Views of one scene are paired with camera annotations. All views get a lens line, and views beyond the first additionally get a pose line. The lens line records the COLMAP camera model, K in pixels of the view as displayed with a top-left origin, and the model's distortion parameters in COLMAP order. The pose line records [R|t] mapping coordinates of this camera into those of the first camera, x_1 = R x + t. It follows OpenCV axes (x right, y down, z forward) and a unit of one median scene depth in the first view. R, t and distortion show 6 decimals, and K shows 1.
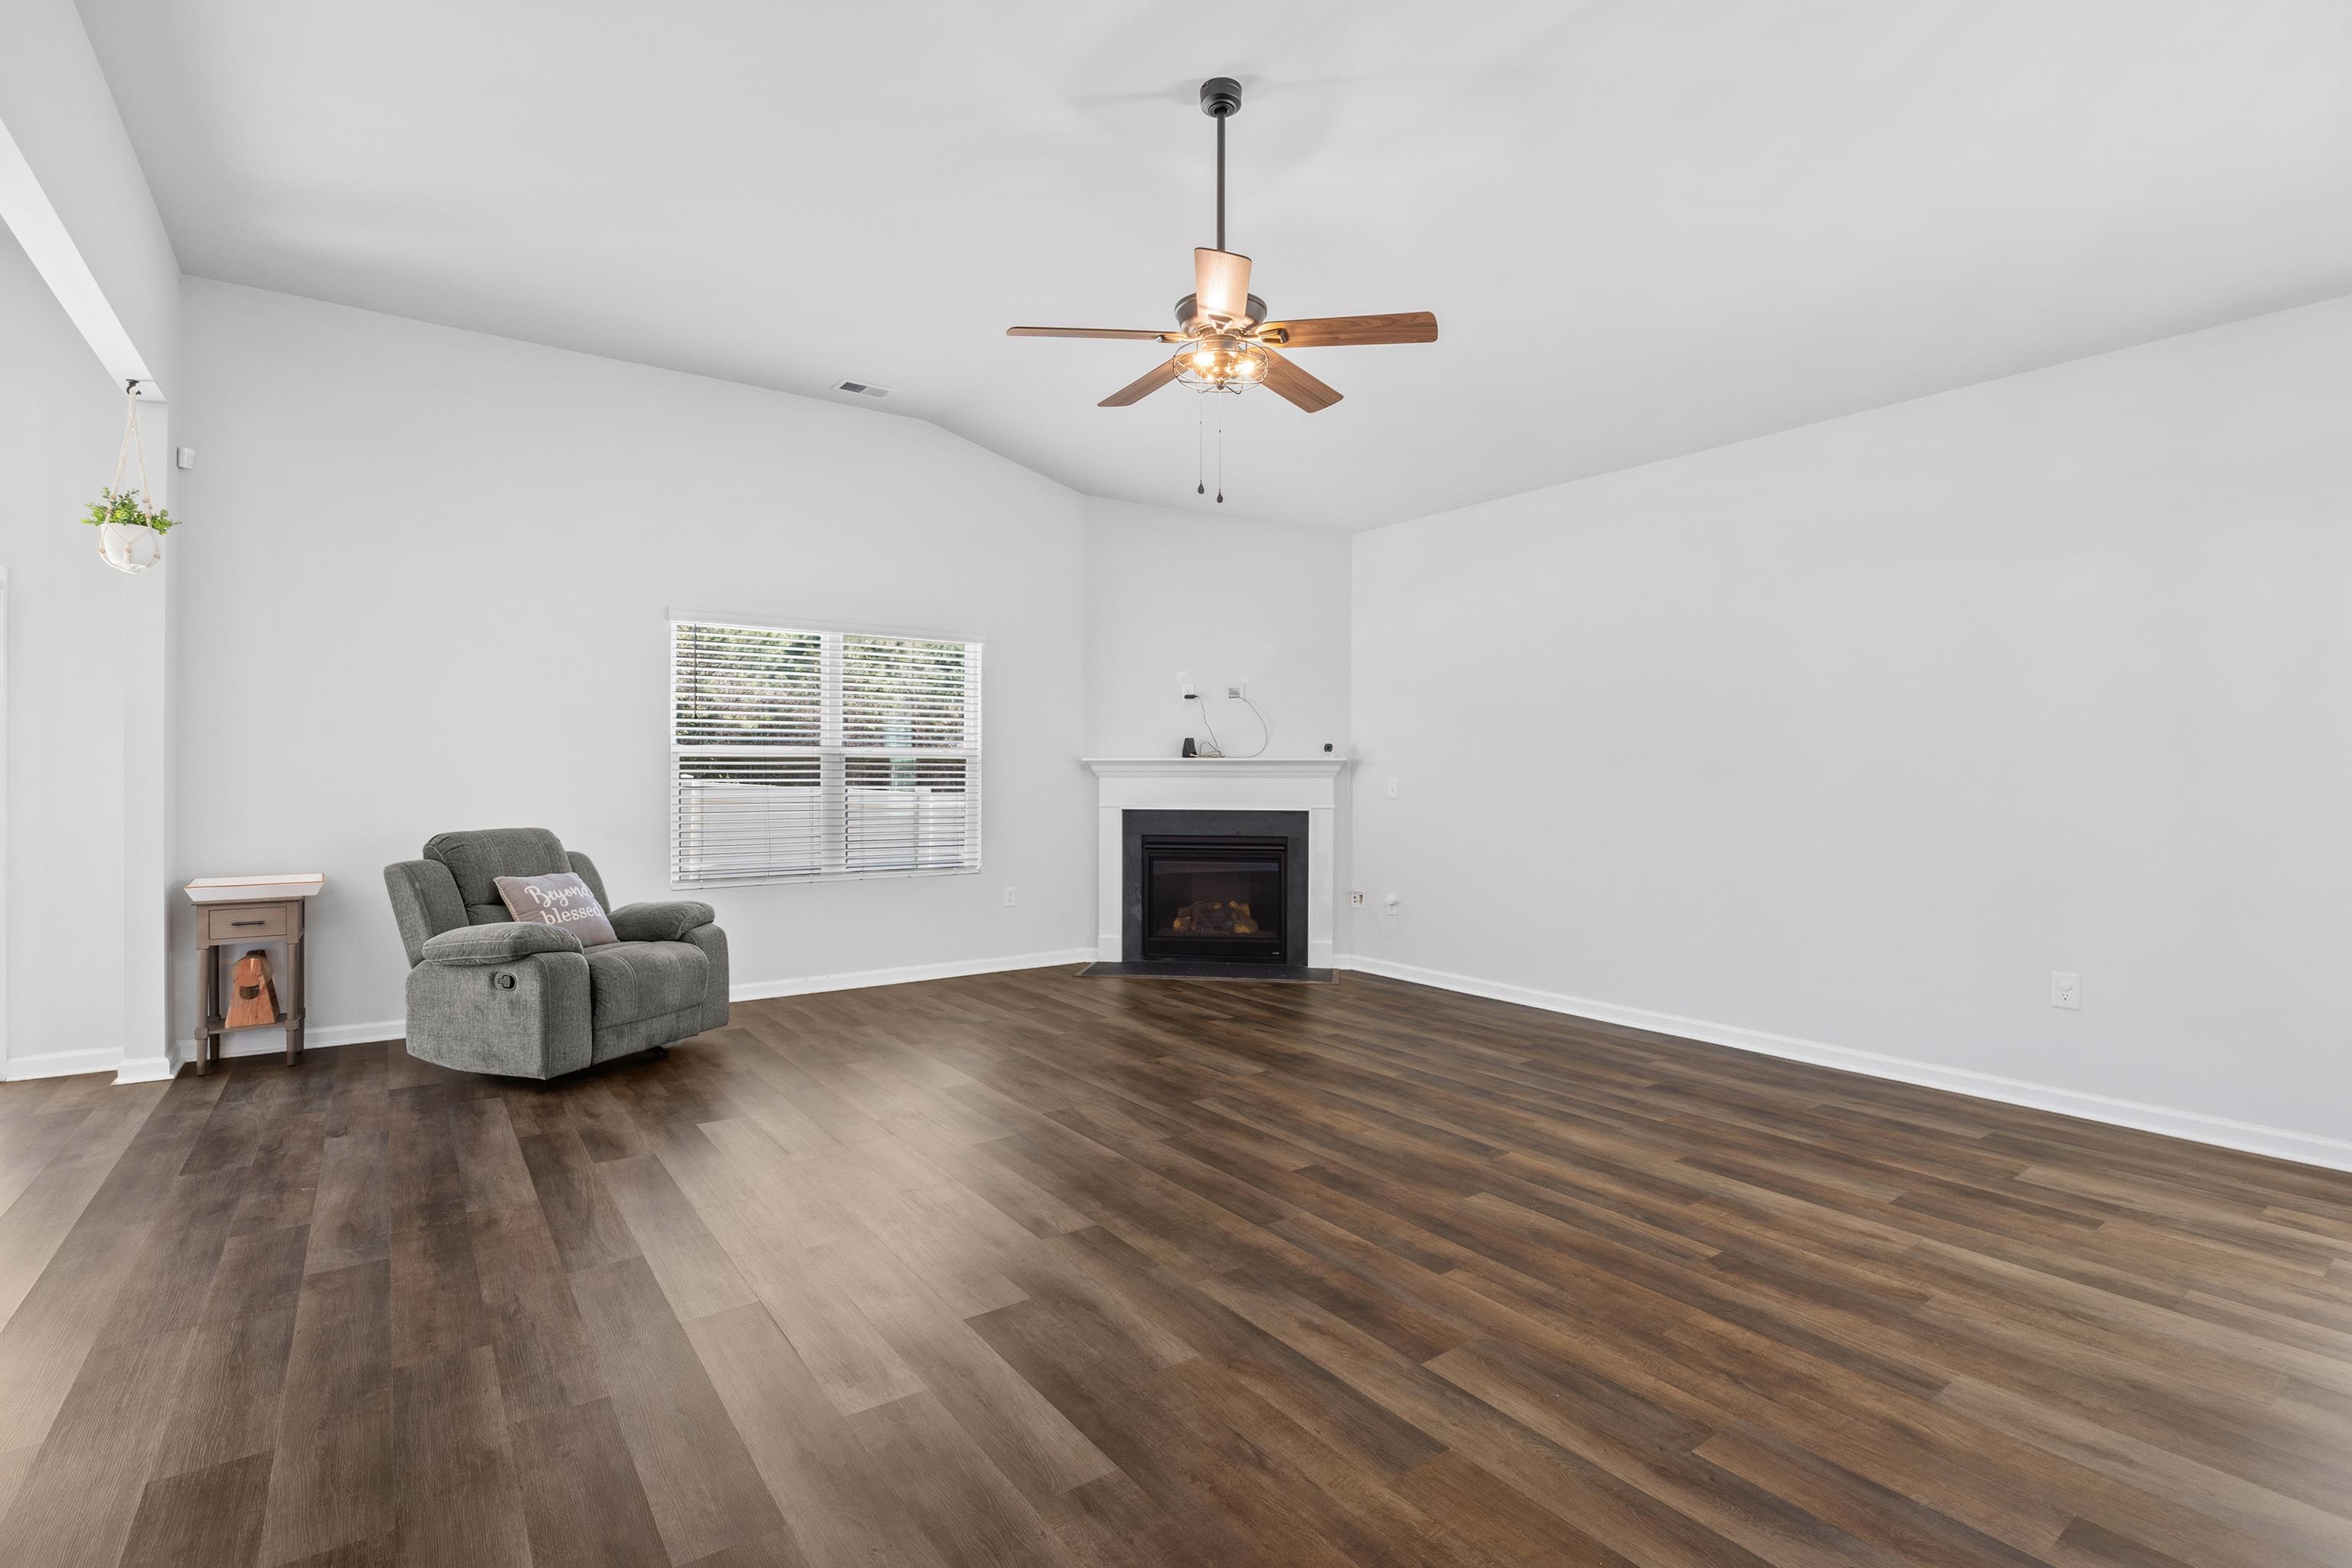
lens RADIAL K [[1091.2, 0, 1176.0], [0, 1091.2, 784.0], [0, 0, 1]] dist [-0.004106, -0.000880]
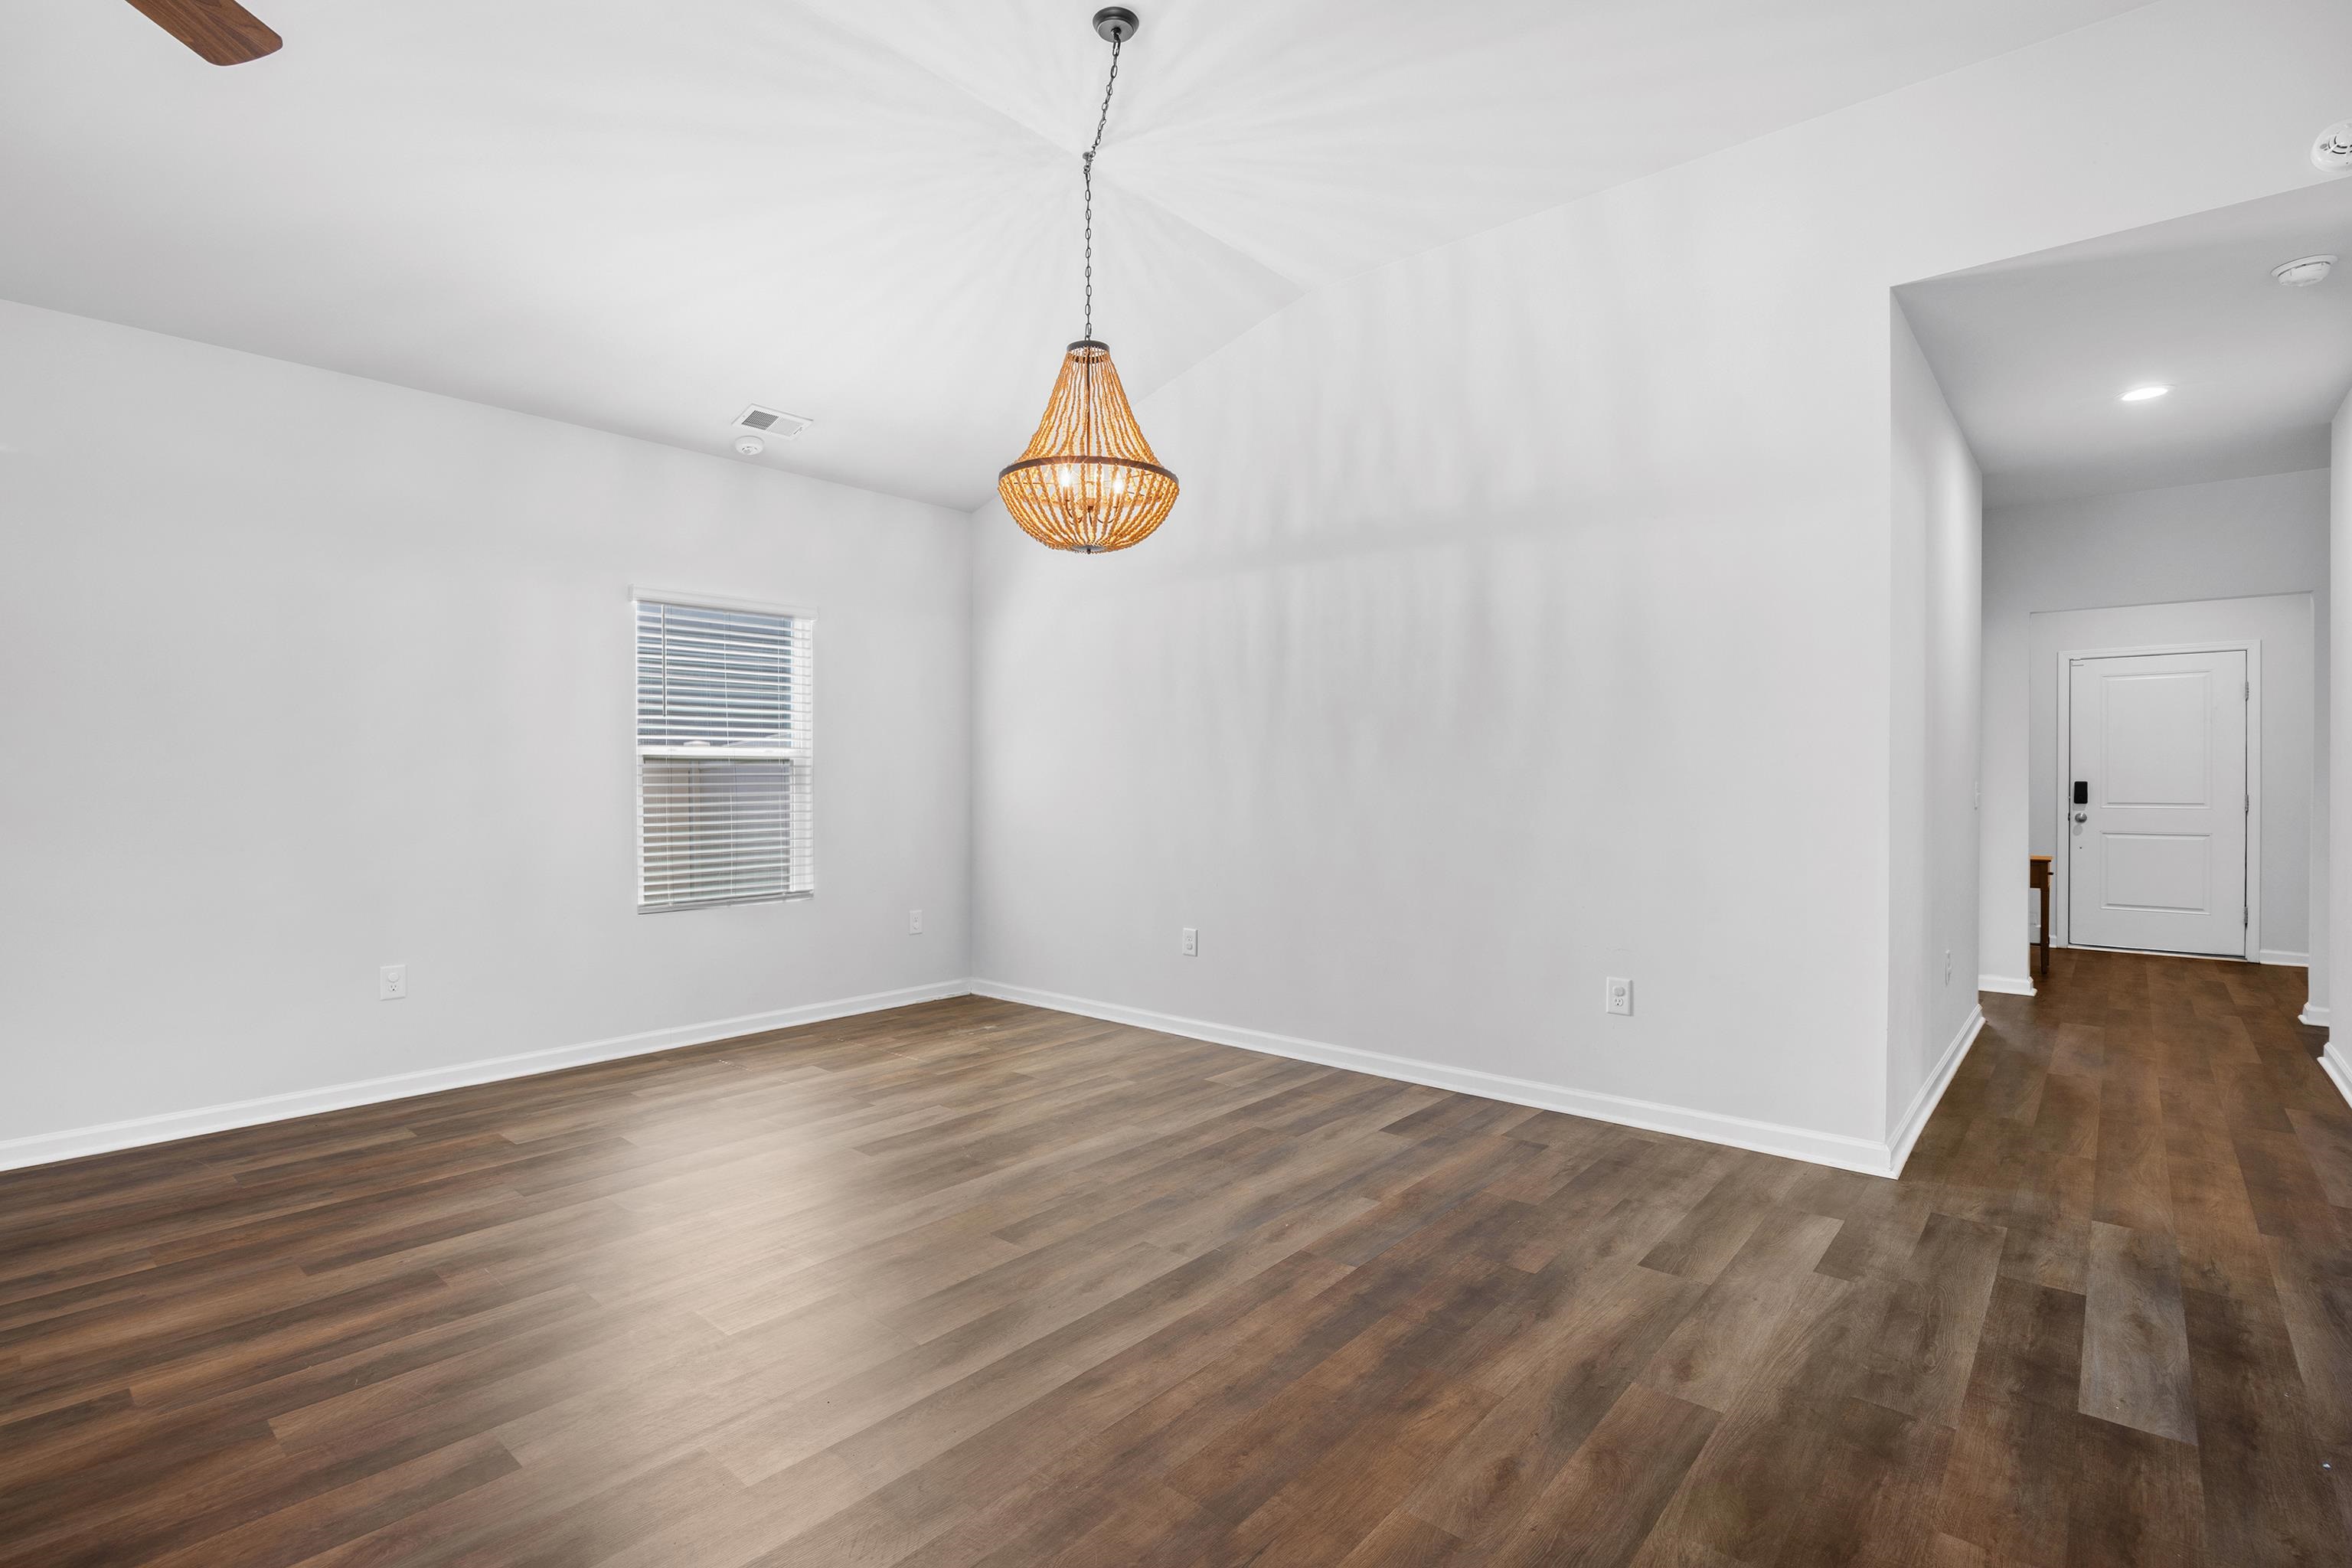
lens RADIAL K [[1091.2, 0, 1176.0], [0, 1091.2, 784.0], [0, 0, 1]] dist [-0.004106, -0.000880]
pose [[-0.227373, -0.005081, 0.973794, -0.406758], [0.005816, 0.999961, 0.006575, -0.004097], [-0.973790, 0.007158, -0.227335, 0.540024]]
